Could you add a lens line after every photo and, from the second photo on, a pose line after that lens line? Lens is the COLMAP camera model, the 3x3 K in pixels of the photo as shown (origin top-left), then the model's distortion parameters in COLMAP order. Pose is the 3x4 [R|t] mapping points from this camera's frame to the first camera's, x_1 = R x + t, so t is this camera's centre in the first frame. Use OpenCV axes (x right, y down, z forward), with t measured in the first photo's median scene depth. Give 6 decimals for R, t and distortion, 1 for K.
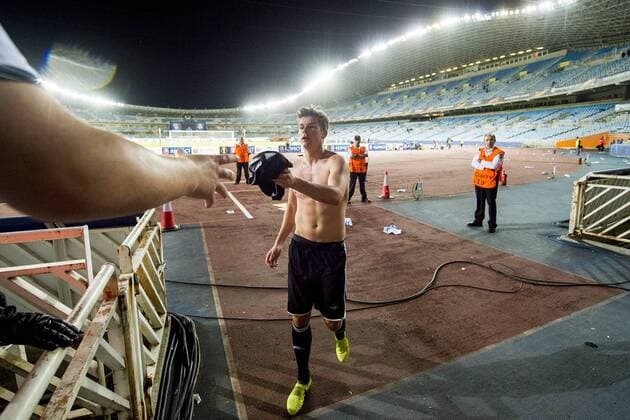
lens RADIAL K [[354.2, 0, 316.0], [0, 354.2, 206.2], [0, 0, 1]] dist [-0.014014, -0.001878]
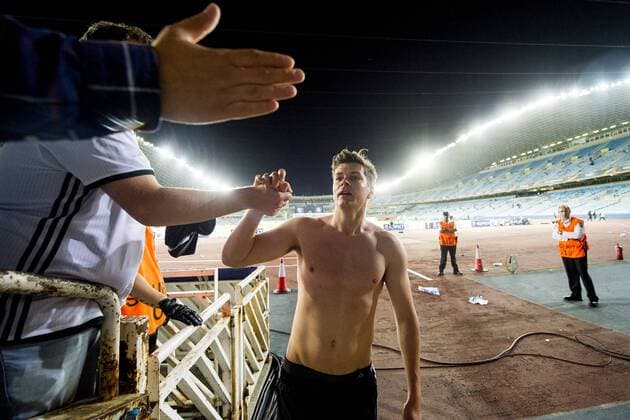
lens RADIAL K [[354.2, 0, 316.0], [0, 354.2, 206.2], [0, 0, 1]] dist [-0.014014, -0.001878]
pose [[0.938648, -0.039453, -0.342614, 0.115816], [-0.040196, 0.974149, -0.222300, 0.041131], [0.342527, 0.222433, 0.912797, -0.132164]]
